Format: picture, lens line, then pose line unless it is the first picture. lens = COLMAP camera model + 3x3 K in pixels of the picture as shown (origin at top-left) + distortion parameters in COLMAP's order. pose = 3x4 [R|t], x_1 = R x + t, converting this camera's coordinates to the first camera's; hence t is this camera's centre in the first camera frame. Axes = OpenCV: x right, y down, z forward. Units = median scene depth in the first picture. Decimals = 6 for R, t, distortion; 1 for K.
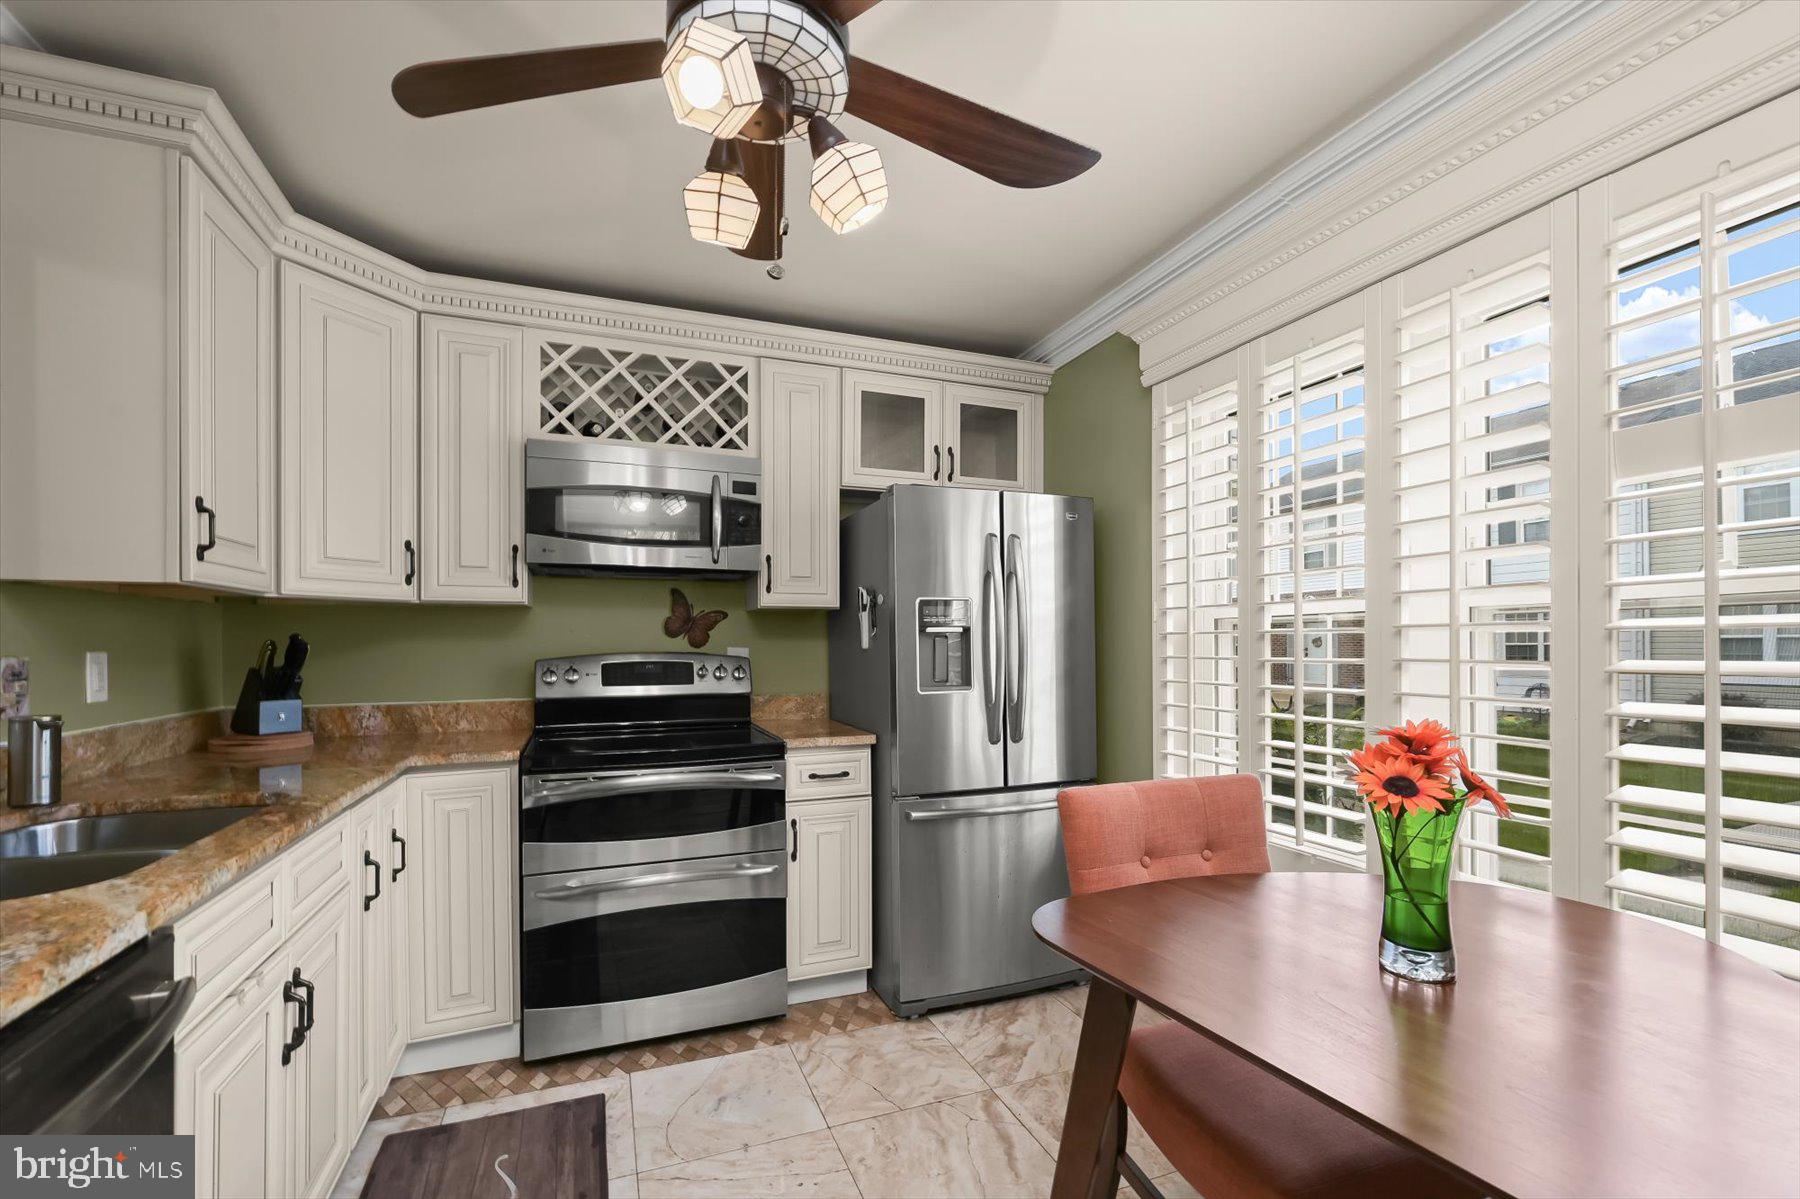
lens RADIAL K [[787.5, 0, 900.6], [0, 787.5, 643.3], [0, 0, 1]] dist [0.000143, 0.000134]
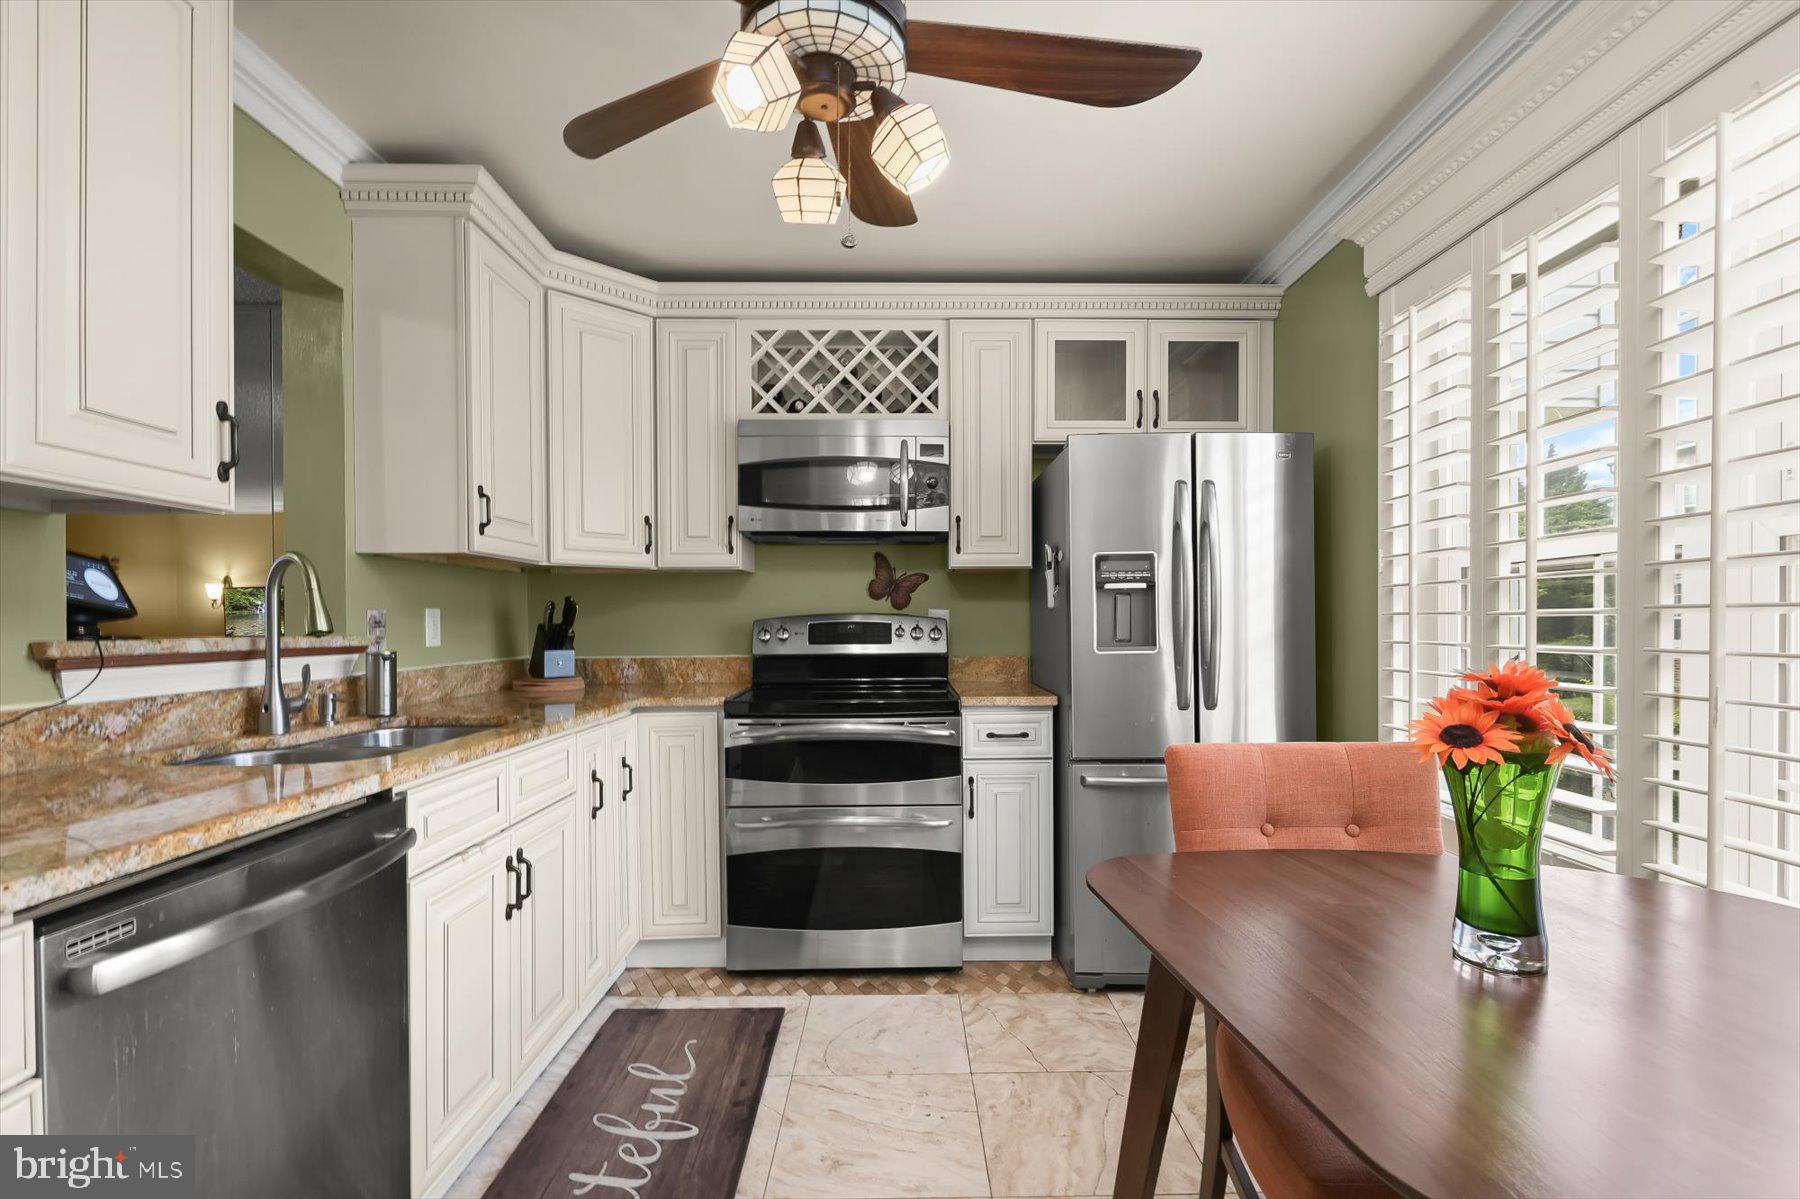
lens RADIAL K [[828.7, 0, 902.0], [0, 828.7, 630.7], [0, 0, 1]] dist [0.002746, 0.000031]
pose [[0.936248, 0.004247, -0.351315, 0.168859], [0.000837, 0.999897, 0.014318, 0.023835], [0.351339, -0.013700, 0.936148, -0.022411]]
